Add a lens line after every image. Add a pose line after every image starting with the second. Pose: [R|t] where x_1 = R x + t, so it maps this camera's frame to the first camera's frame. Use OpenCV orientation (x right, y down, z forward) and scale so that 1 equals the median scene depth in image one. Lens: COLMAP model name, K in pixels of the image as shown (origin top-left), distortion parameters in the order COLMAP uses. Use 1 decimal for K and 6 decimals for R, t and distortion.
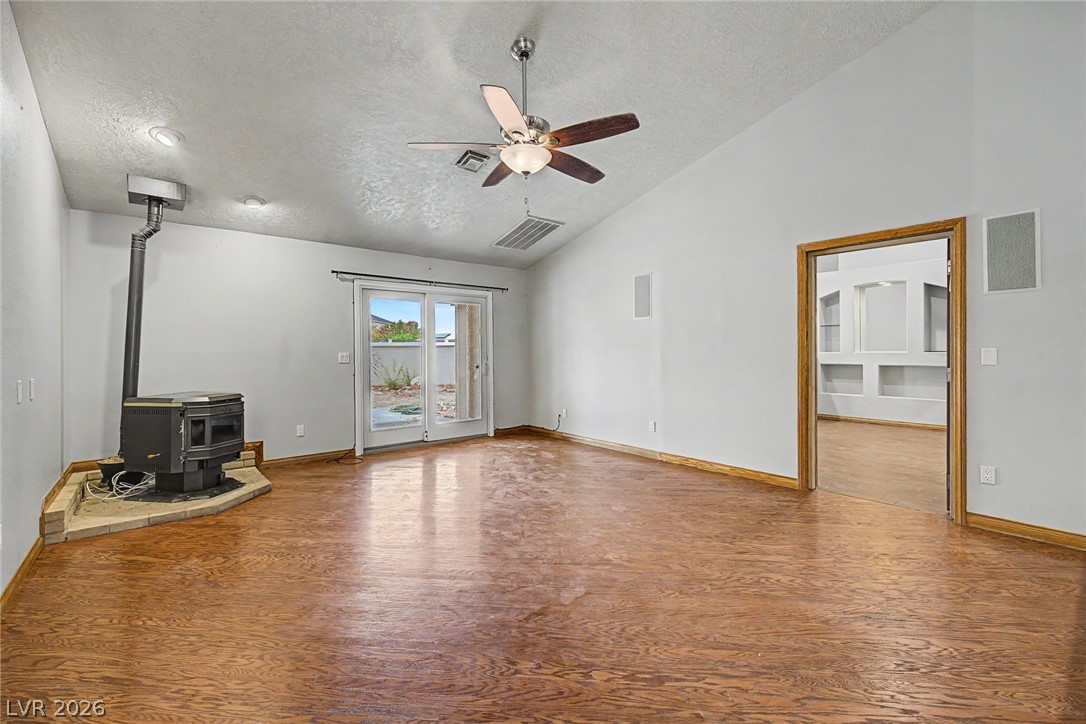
lens RADIAL K [[462.2, 0, 528.6], [0, 462.2, 353.5], [0, 0, 1]] dist [-0.000615, -0.000190]
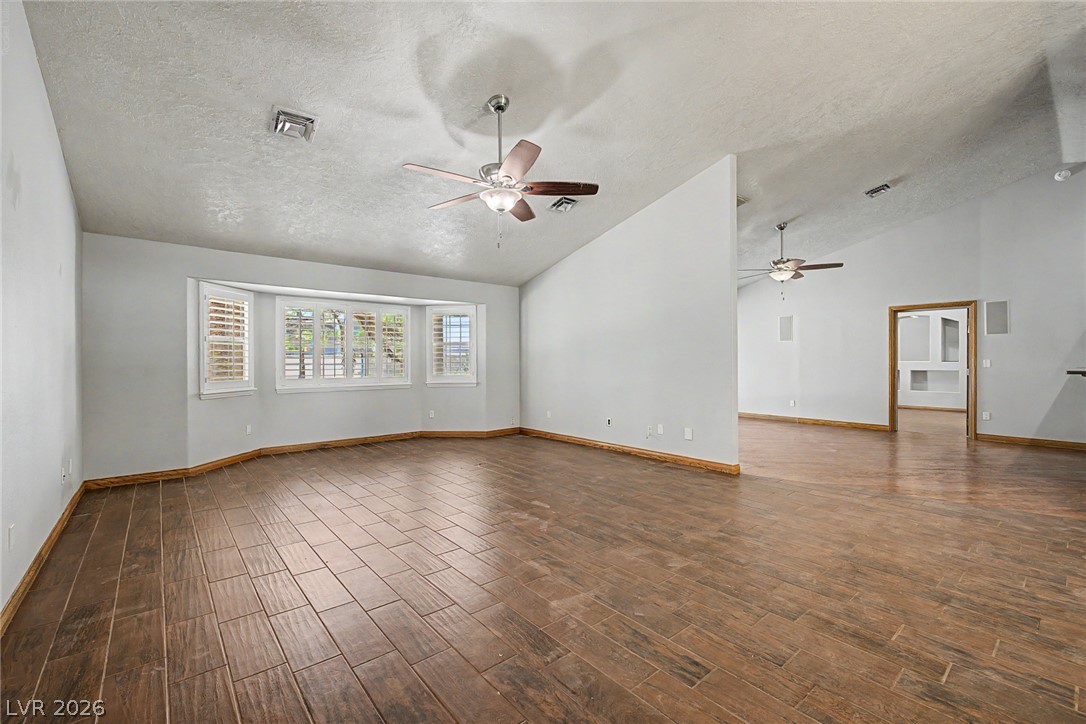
lens RADIAL K [[446.3, 0, 537.3], [0, 446.3, 363.3], [0, 0, 1]] dist [0.000573, 0.000131]
pose [[0.999961, 0.003888, 0.007883, -0.931336], [-0.003921, 0.999984, 0.004159, 0.002321], [-0.007866, -0.004190, 0.999960, -0.890217]]
